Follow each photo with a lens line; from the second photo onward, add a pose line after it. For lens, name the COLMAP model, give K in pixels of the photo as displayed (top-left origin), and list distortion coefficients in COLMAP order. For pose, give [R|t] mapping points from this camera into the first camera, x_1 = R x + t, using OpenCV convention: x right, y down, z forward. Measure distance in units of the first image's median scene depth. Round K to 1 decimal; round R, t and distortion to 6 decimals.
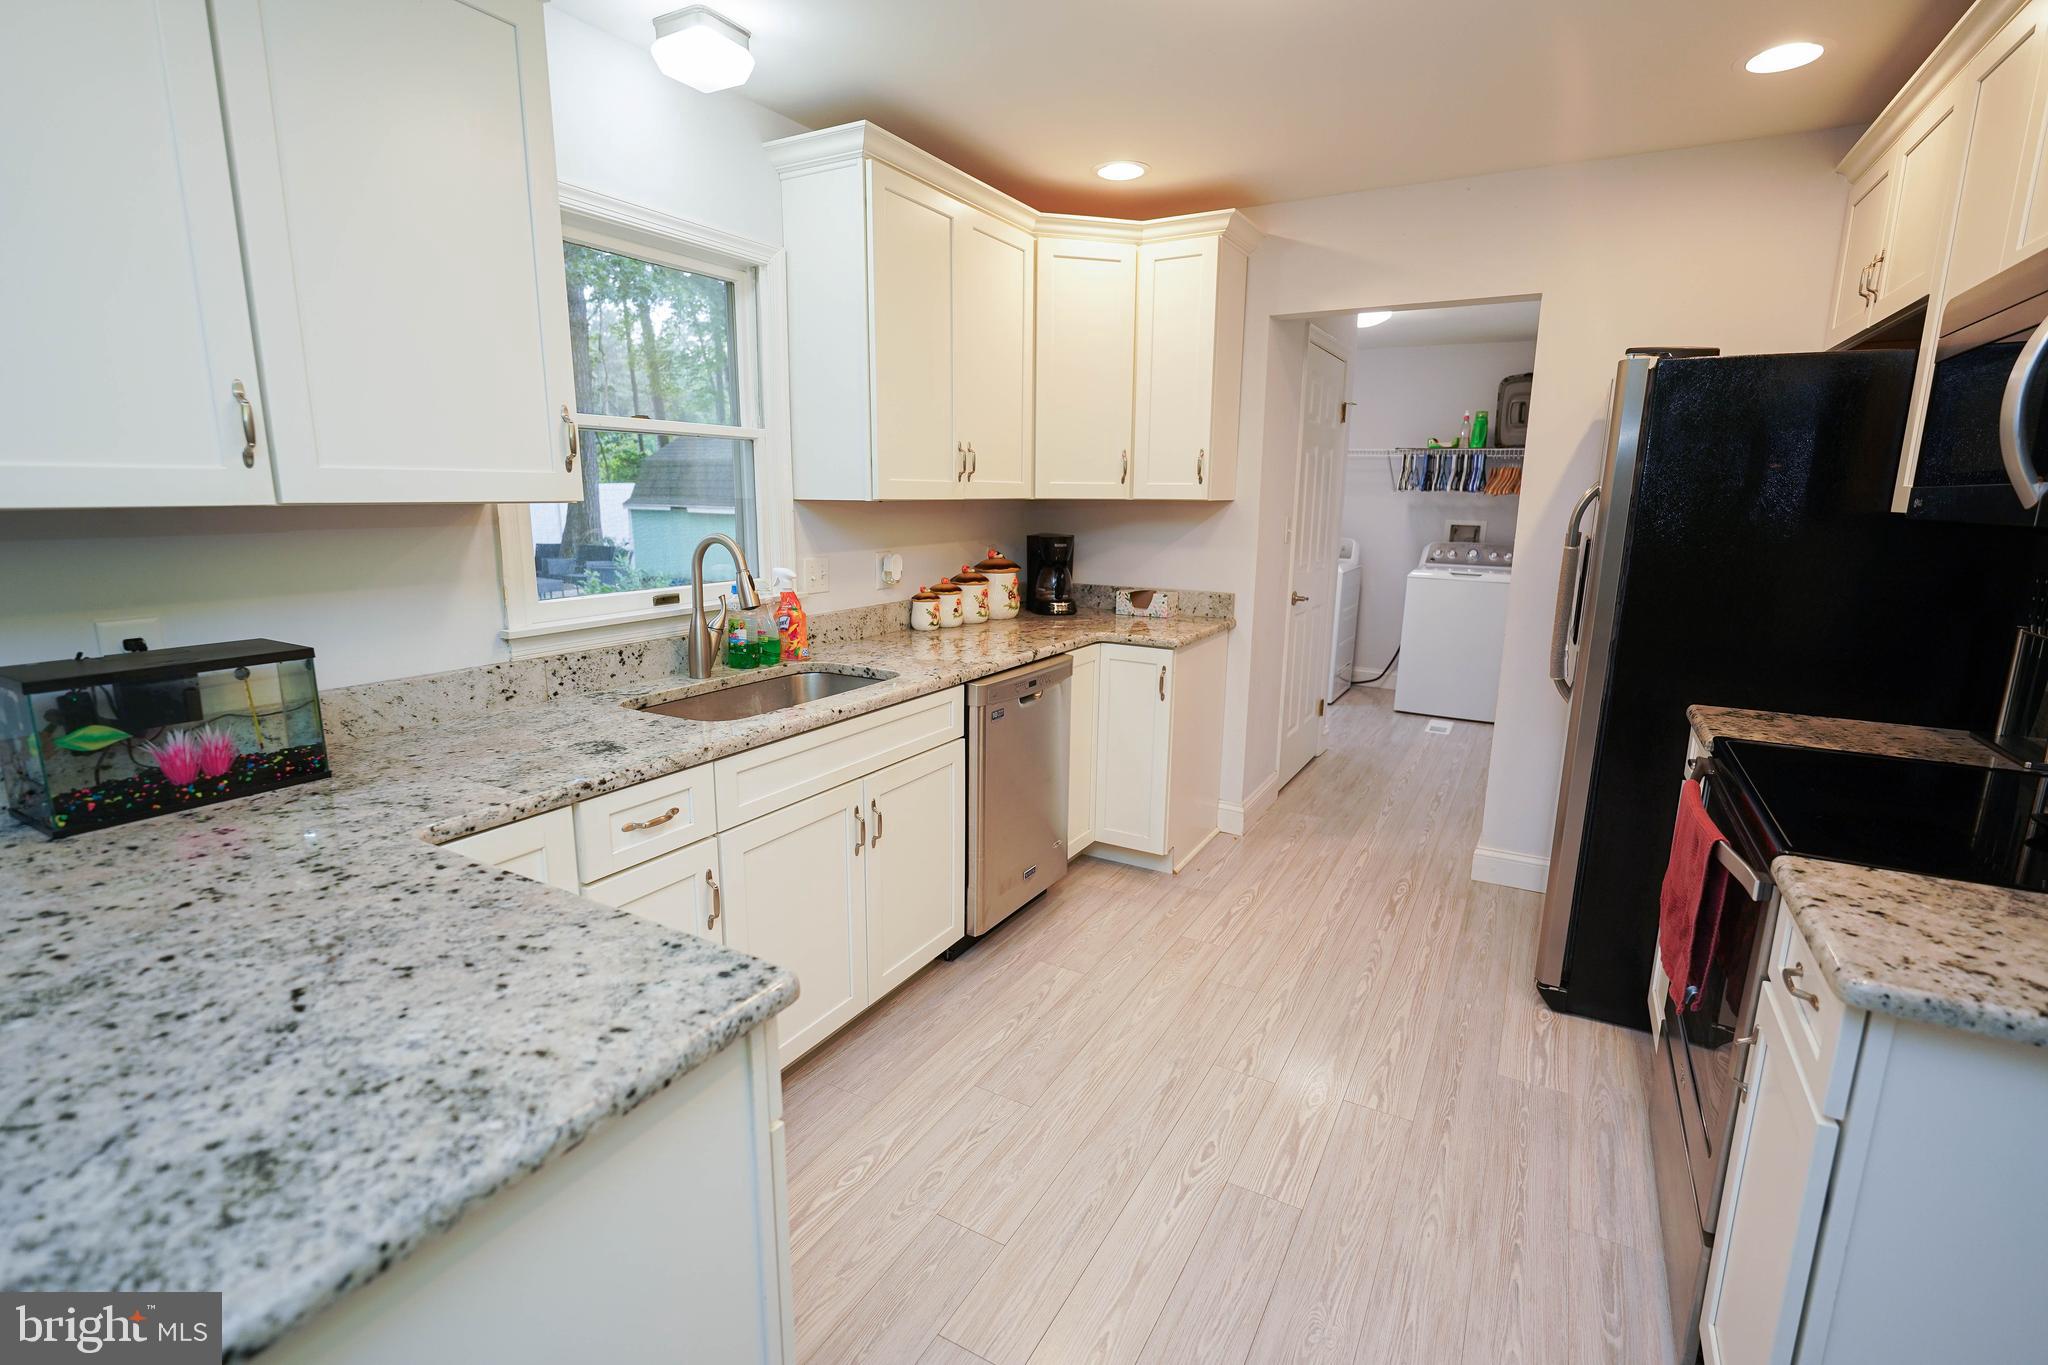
lens RADIAL K [[932.0, 0, 1030.7], [0, 932.0, 679.9], [0, 0, 1]] dist [-0.018027, 0.001380]
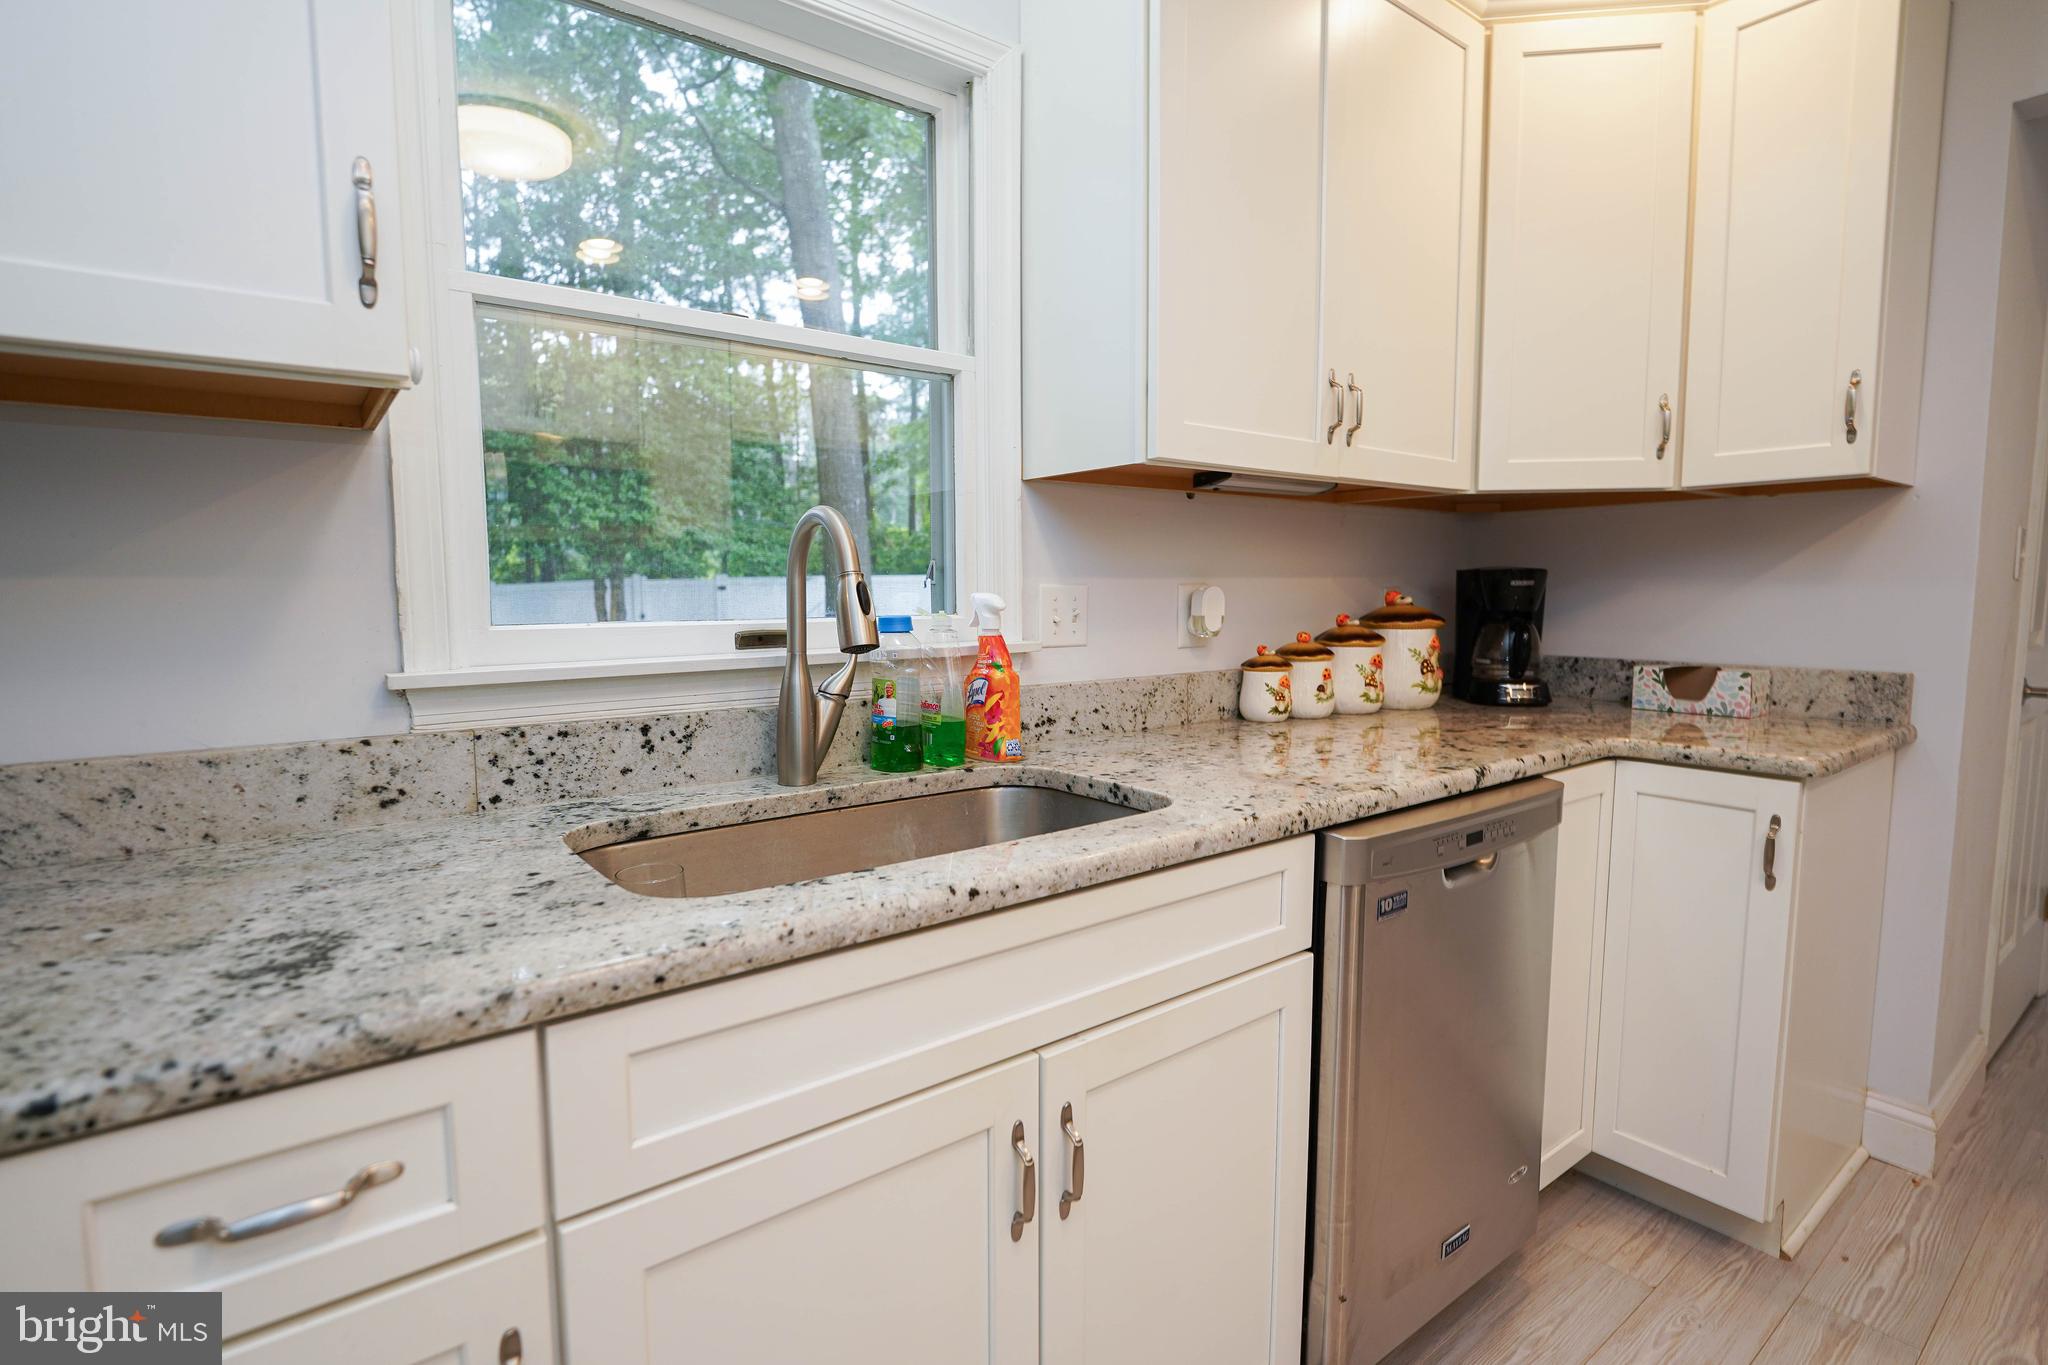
lens RADIAL K [[1004.8, 0, 1022.4], [0, 1004.8, 681.3], [0, 0, 1]] dist [-0.007701, -0.000611]
pose [[0.921732, 0.021269, -0.387245, -0.014614], [-0.062167, 0.993686, -0.093396, -0.013733], [0.382813, 0.110160, 0.917234, 0.467106]]
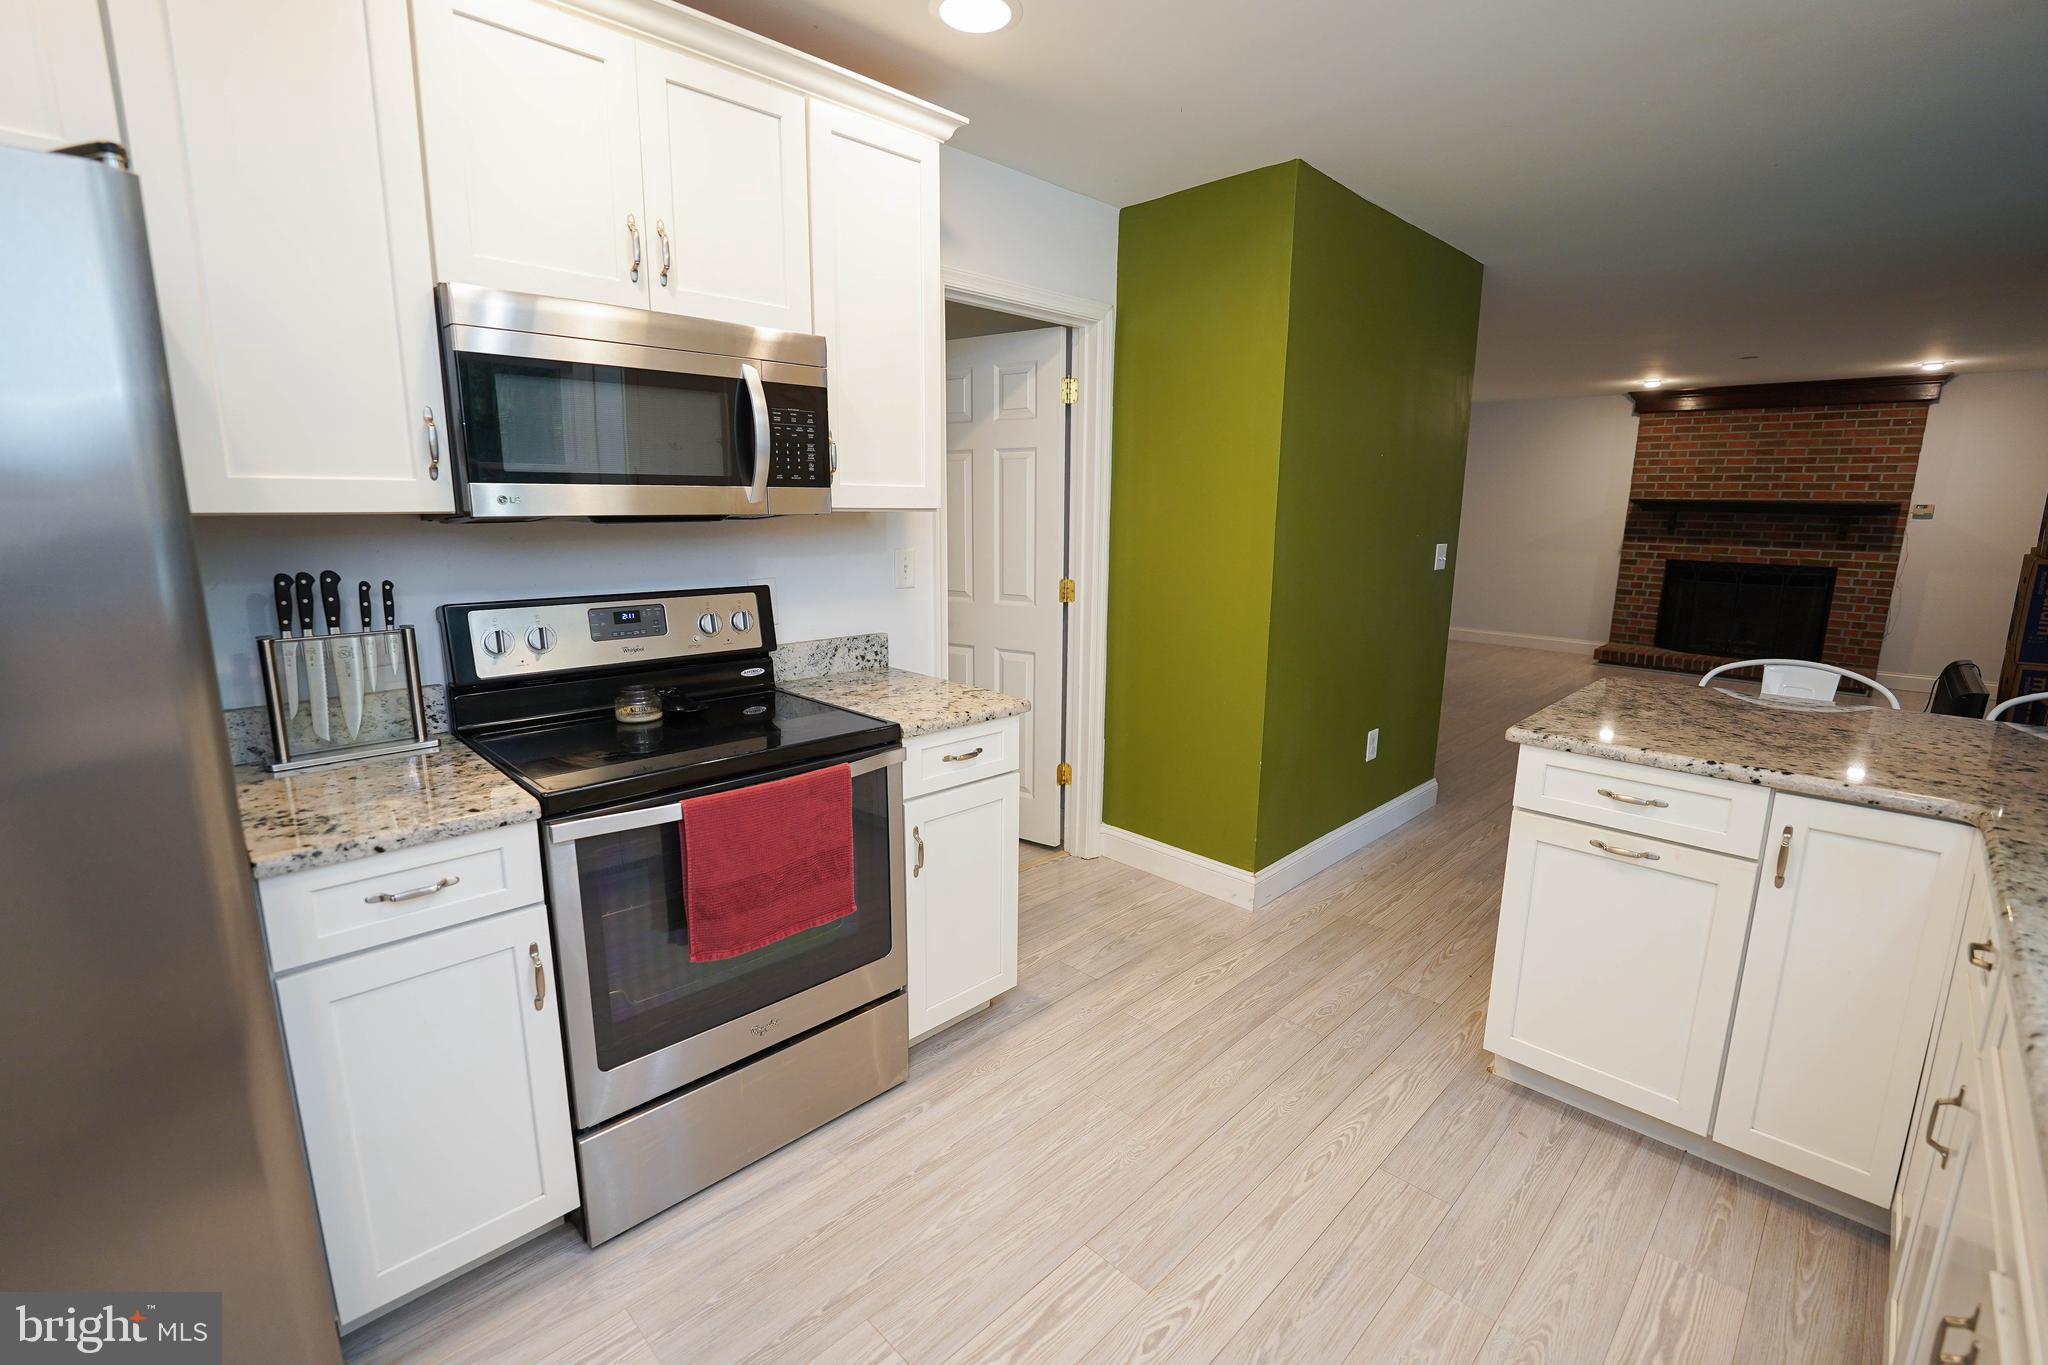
lens RADIAL K [[890.5, 0, 1007.8], [0, 890.5, 688.3], [0, 0, 1]] dist [-0.019147, -0.000315]
pose [[-0.956623, -0.073274, 0.281964, 0.104841], [0.043318, 0.921318, 0.386388, -0.219708], [-0.288090, 0.381842, -0.878180, 1.103834]]
